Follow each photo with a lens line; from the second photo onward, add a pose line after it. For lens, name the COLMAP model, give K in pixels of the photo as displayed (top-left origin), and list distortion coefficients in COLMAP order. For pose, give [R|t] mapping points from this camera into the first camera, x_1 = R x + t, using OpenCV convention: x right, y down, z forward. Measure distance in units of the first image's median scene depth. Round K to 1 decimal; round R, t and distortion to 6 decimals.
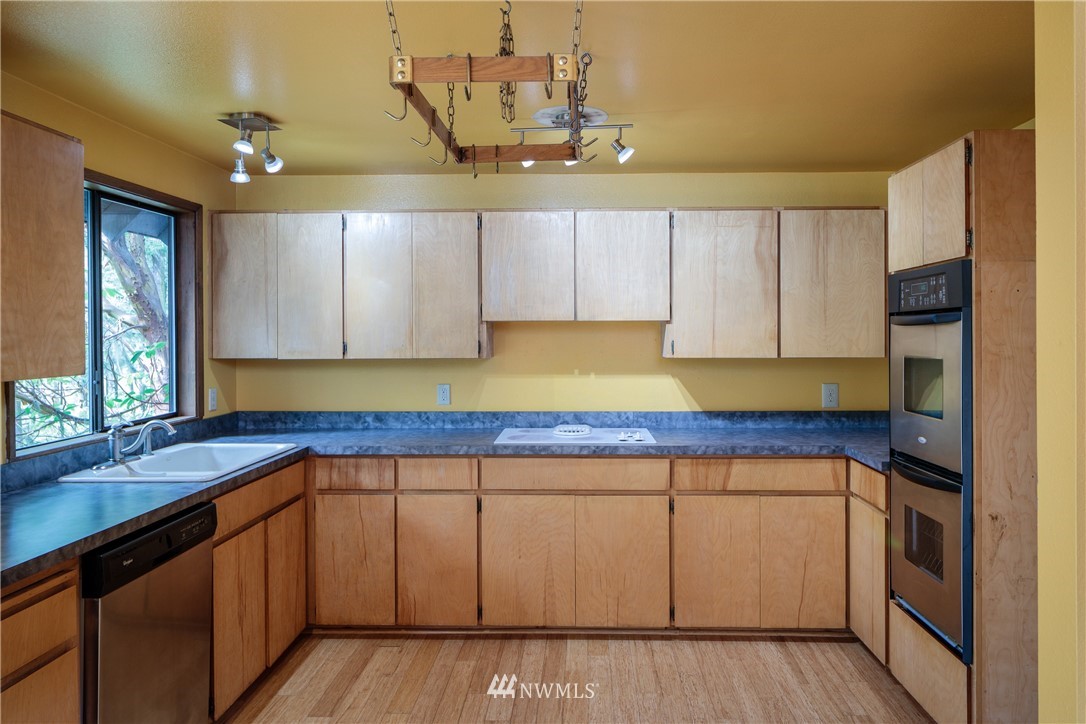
lens RADIAL K [[748.1, 0, 558.0], [0, 748.1, 344.4], [0, 0, 1]] dist [0.004290, -0.000206]
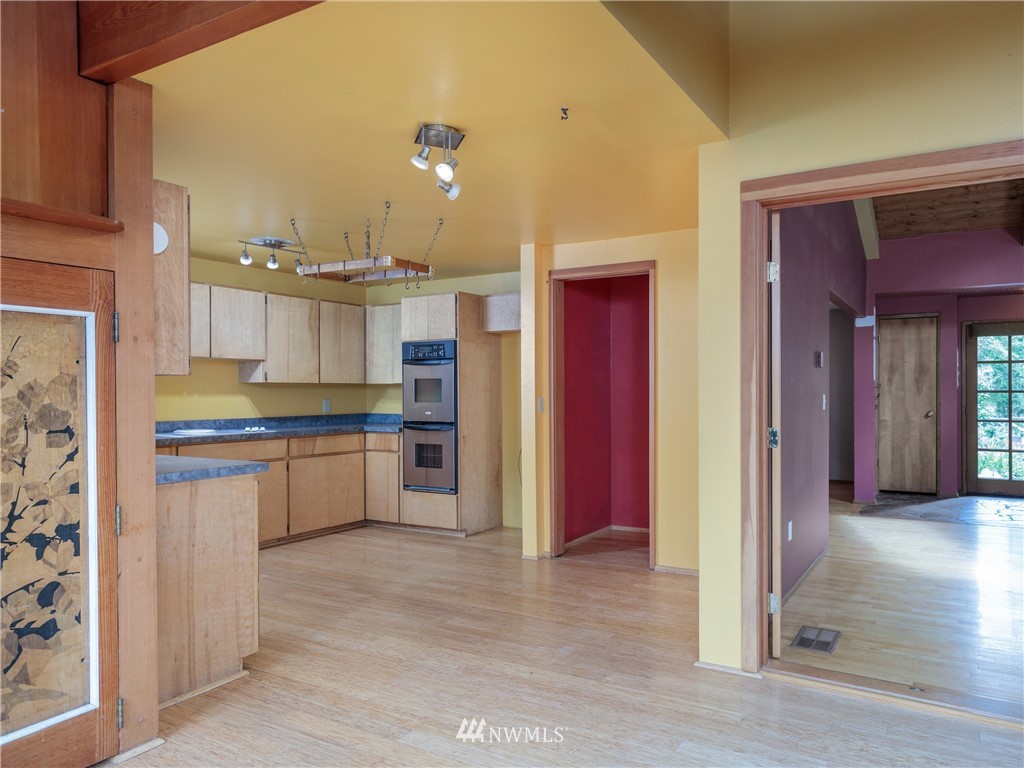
lens RADIAL K [[687.0, 0, 575.7], [0, 687.0, 394.0], [0, 0, 1]] dist [0.001646, 0.001989]
pose [[0.468380, -0.001274, 0.883526, -0.877038], [0.010897, 0.999931, -0.004335, 0.058006], [-0.883460, 0.011658, 0.468362, -0.314567]]
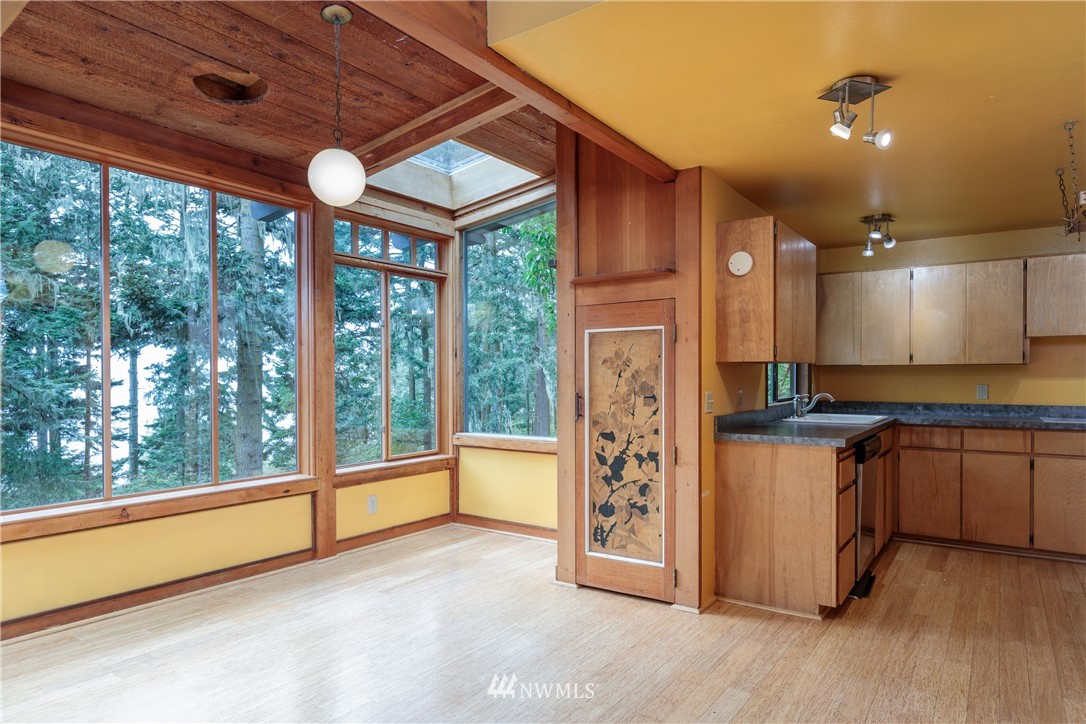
lens RADIAL K [[655.3, 0, 519.8], [0, 655.3, 382.5], [0, 0, 1]] dist [-0.002574, -0.001761]
pose [[0.822899, 0.009306, -0.568112, -0.189066], [-0.009105, 0.999953, 0.003190, 0.059516], [0.568115, 0.002547, 0.822945, -0.546230]]
